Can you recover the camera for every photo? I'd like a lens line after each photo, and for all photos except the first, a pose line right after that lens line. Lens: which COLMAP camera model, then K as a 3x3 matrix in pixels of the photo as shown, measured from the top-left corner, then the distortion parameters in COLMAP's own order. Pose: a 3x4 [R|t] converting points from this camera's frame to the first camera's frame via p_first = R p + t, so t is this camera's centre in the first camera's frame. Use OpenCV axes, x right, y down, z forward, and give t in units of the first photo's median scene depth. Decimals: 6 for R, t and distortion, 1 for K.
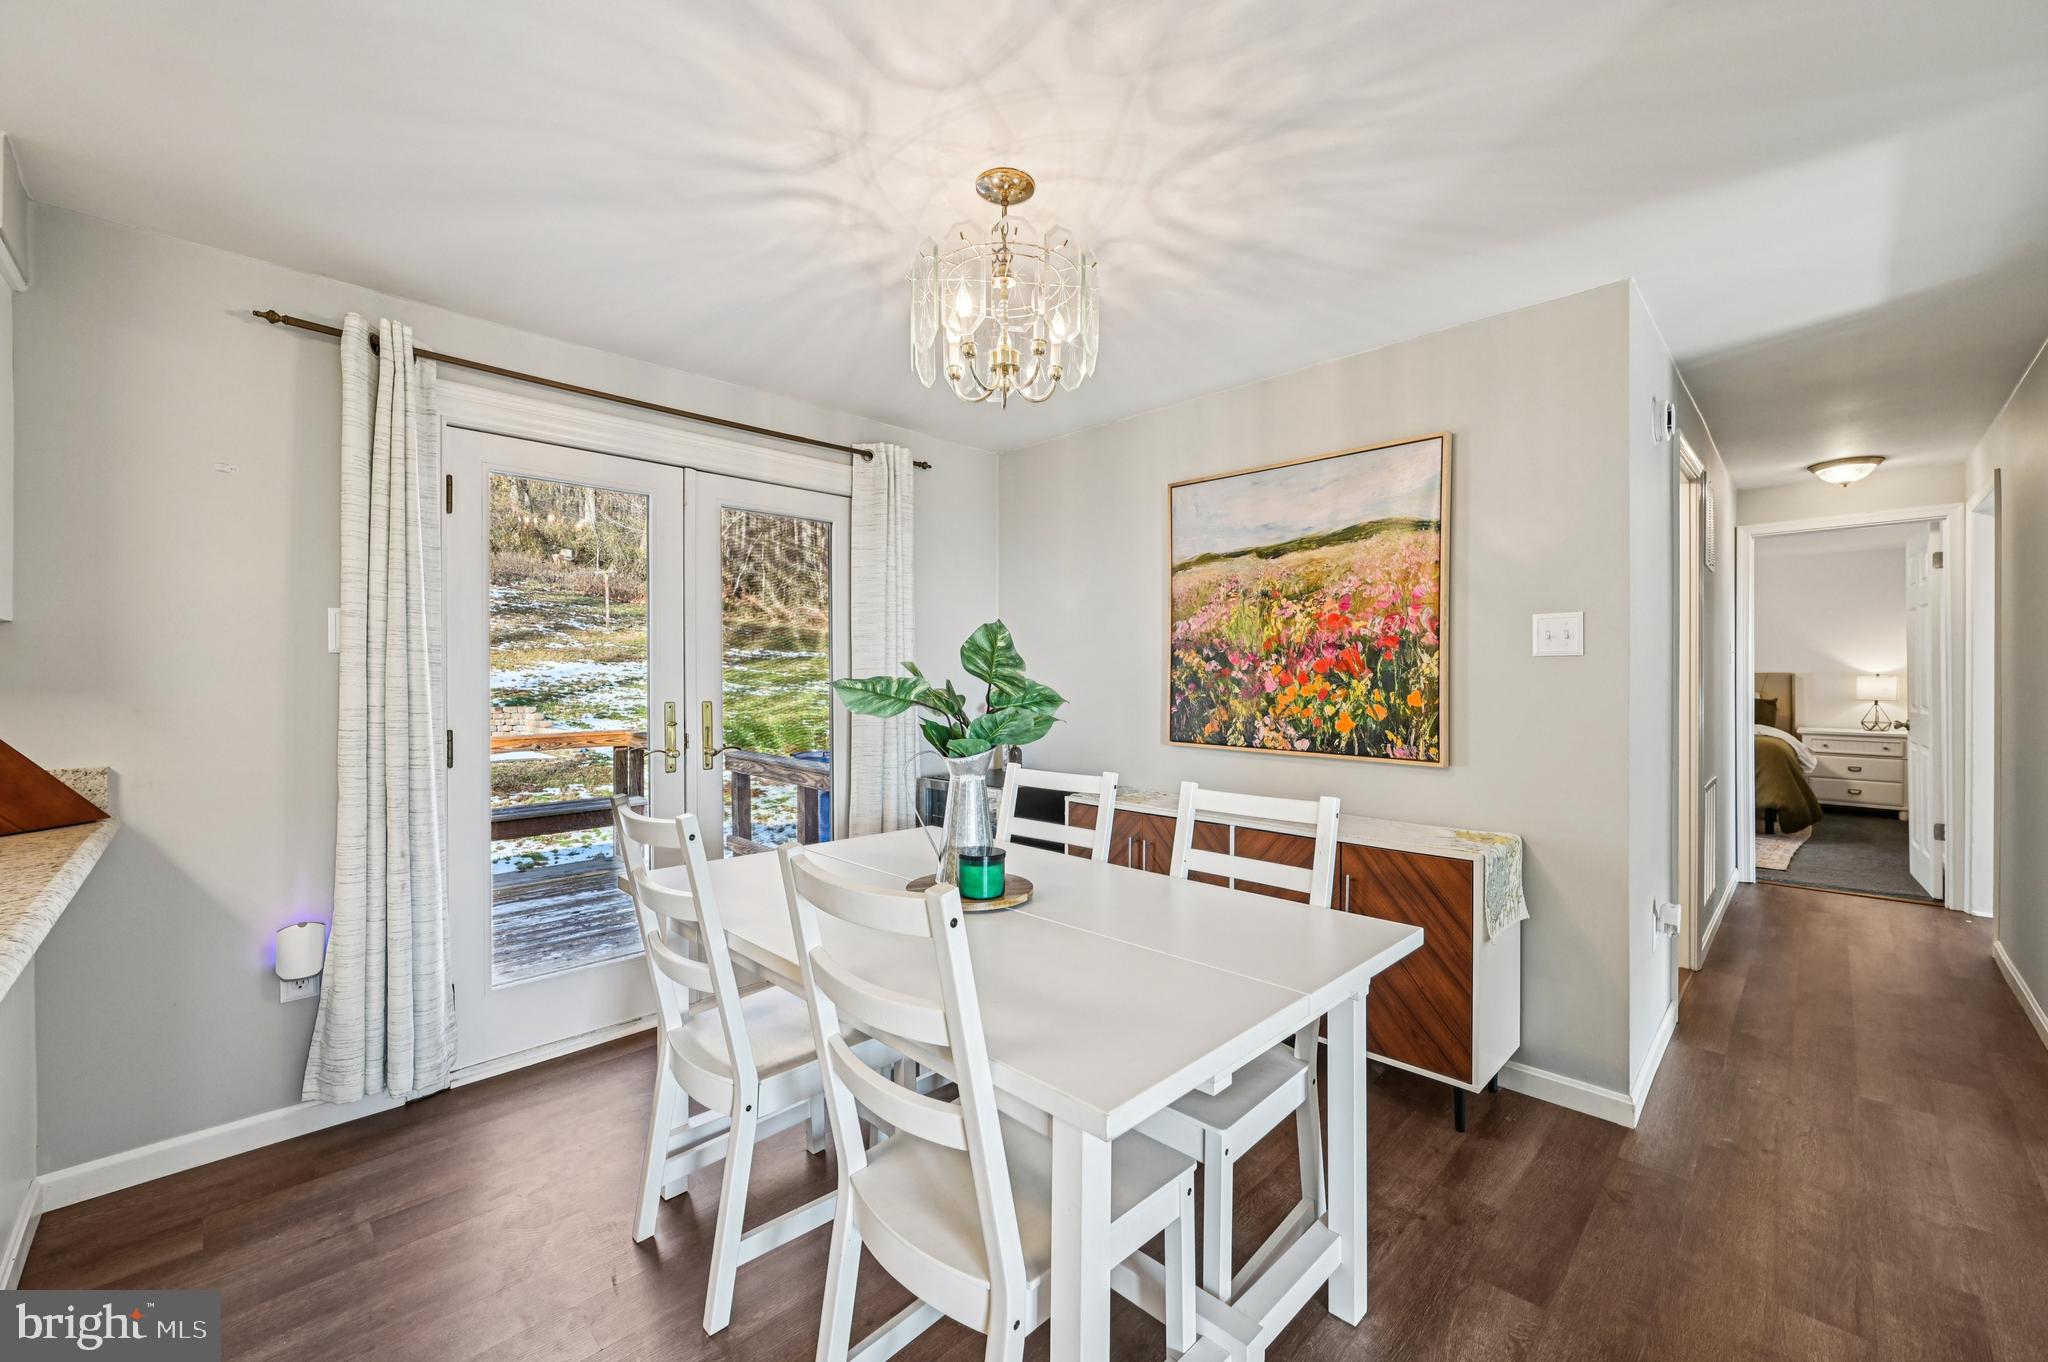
lens RADIAL K [[812.0, 0, 1030.2], [0, 812.0, 677.6], [0, 0, 1]] dist [0.000874, -0.000262]
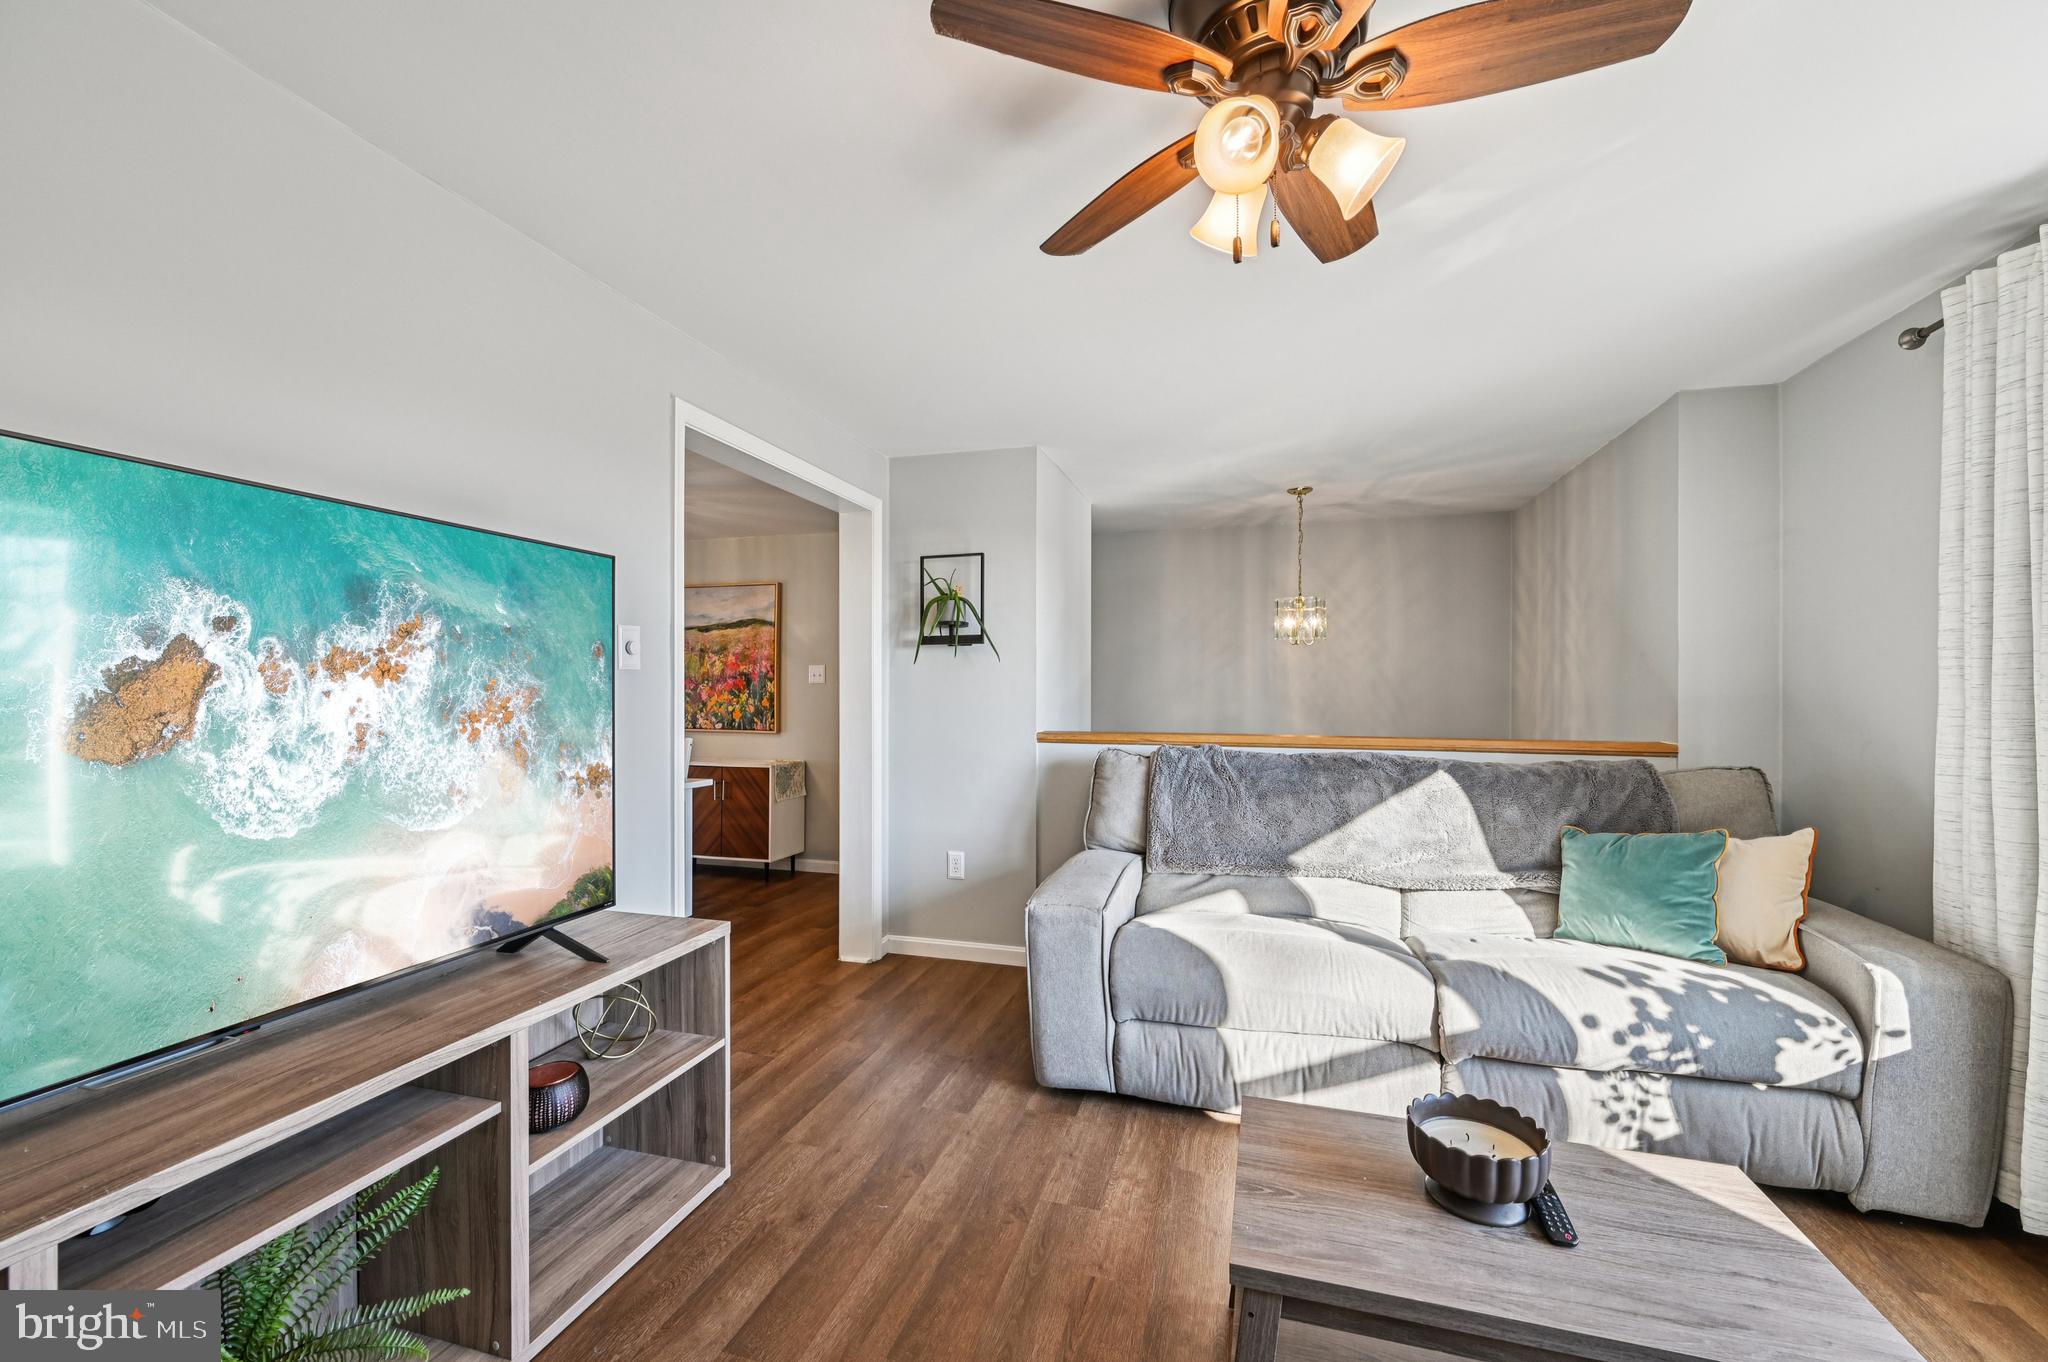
lens RADIAL K [[804.4, 0, 1033.8], [0, 804.4, 690.9], [0, 0, 1]] dist [-0.000522, 0.000000]
pose [[0.875487, 0.002761, 0.483234, 0.054376], [-0.000719, 0.999990, -0.004410, 0.003929], [-0.483241, 0.003513, 0.875480, -1.125189]]
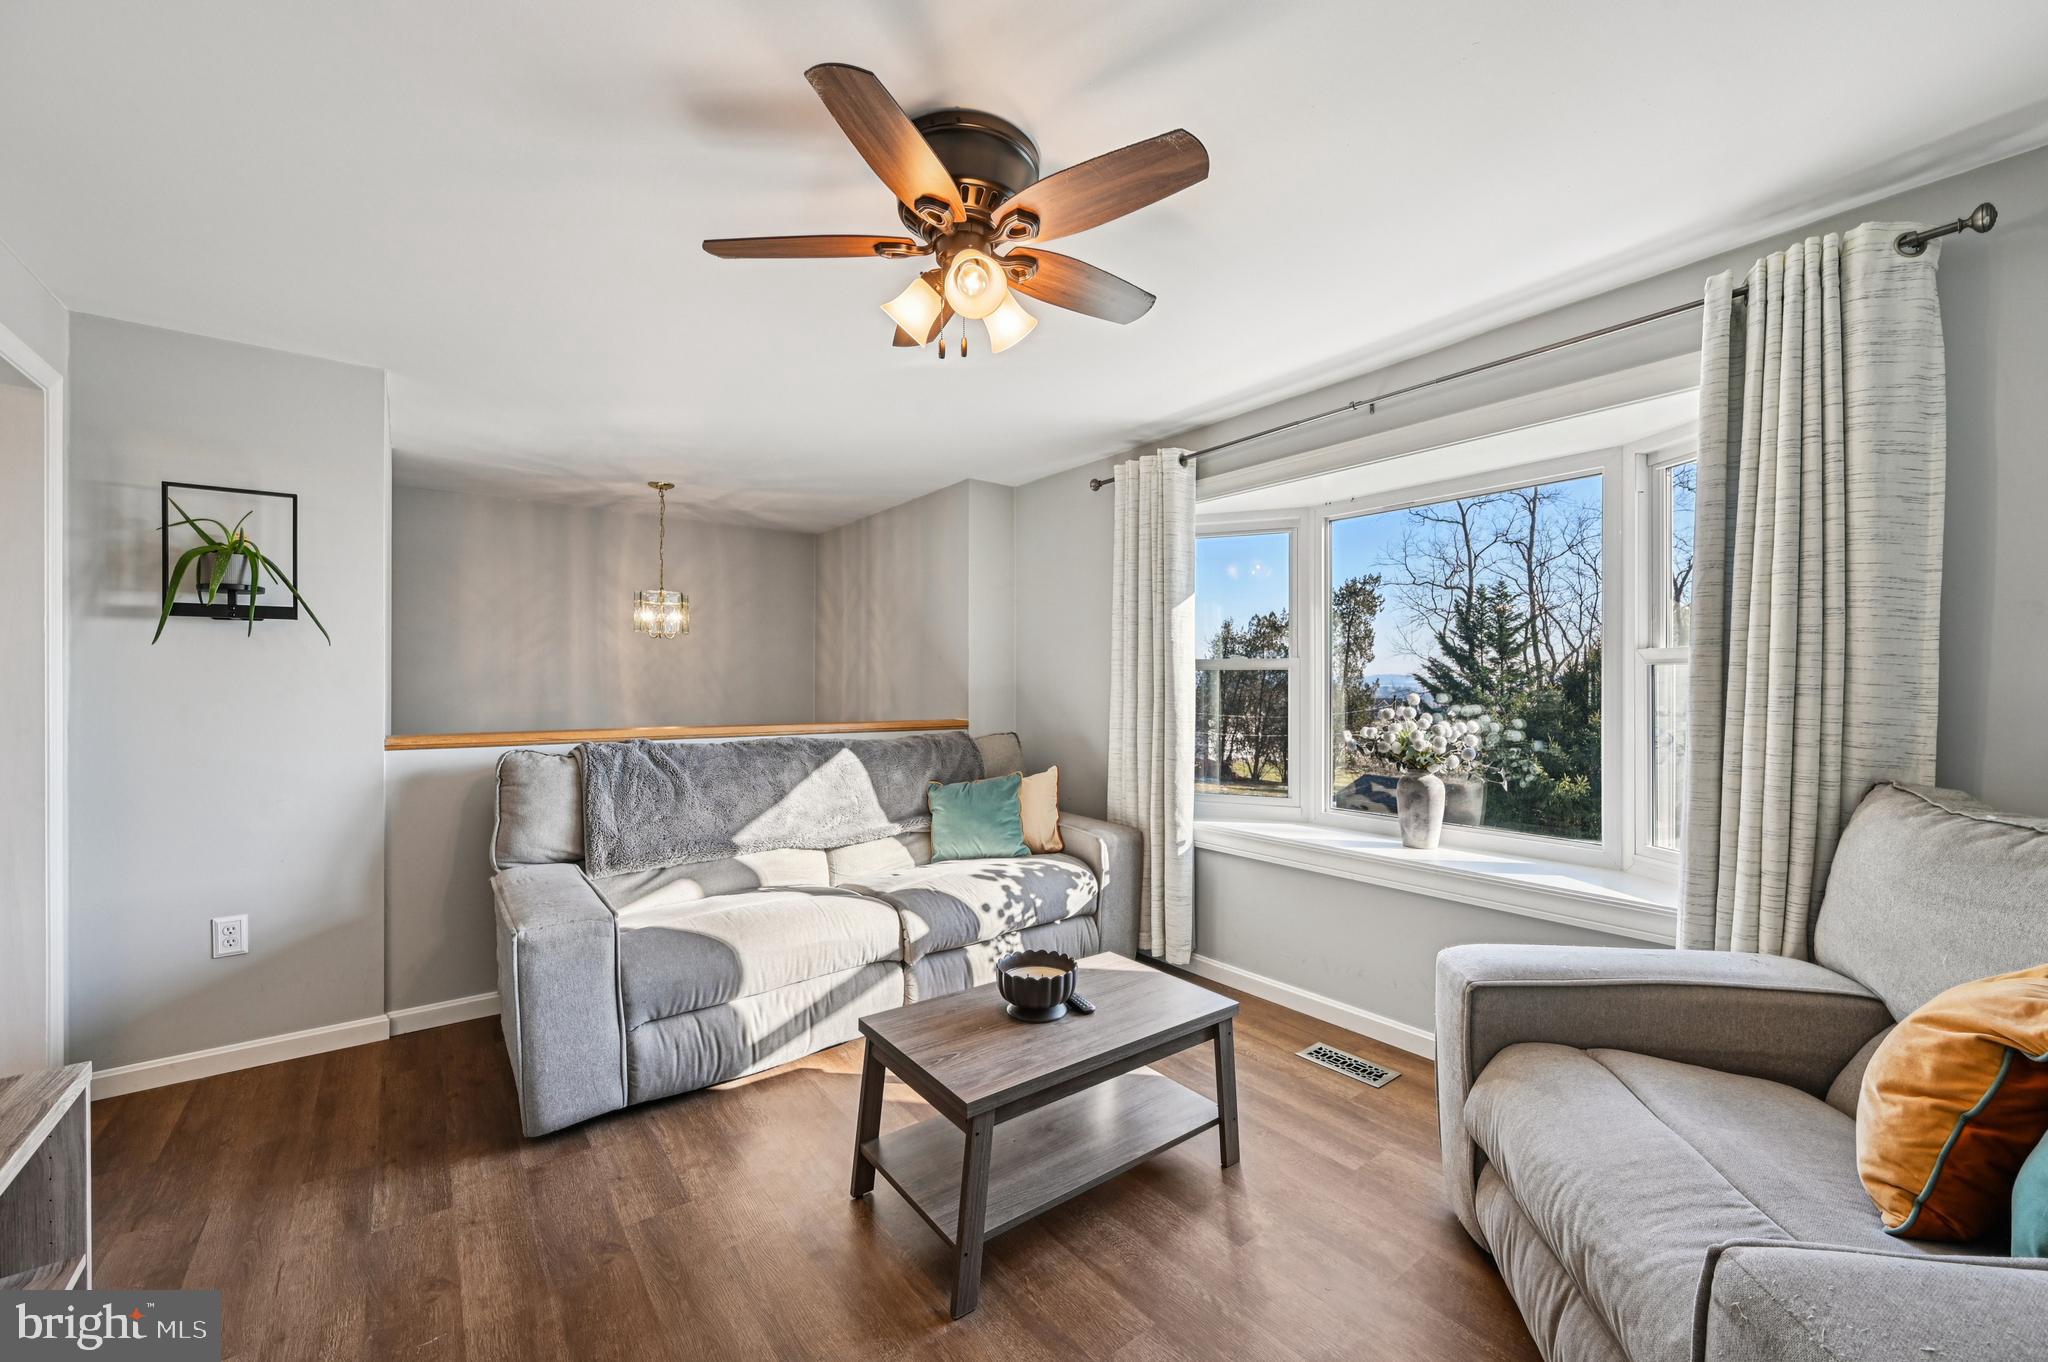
lens RADIAL K [[806.7, 0, 1029.0], [0, 806.7, 687.7], [0, 0, 1]] dist [-0.001605, 0.000711]
pose [[0.129409, -0.002667, 0.991588, -0.203295], [0.005343, 0.999984, 0.001992, 0.004550], [-0.991577, 0.005041, 0.129421, -0.932895]]
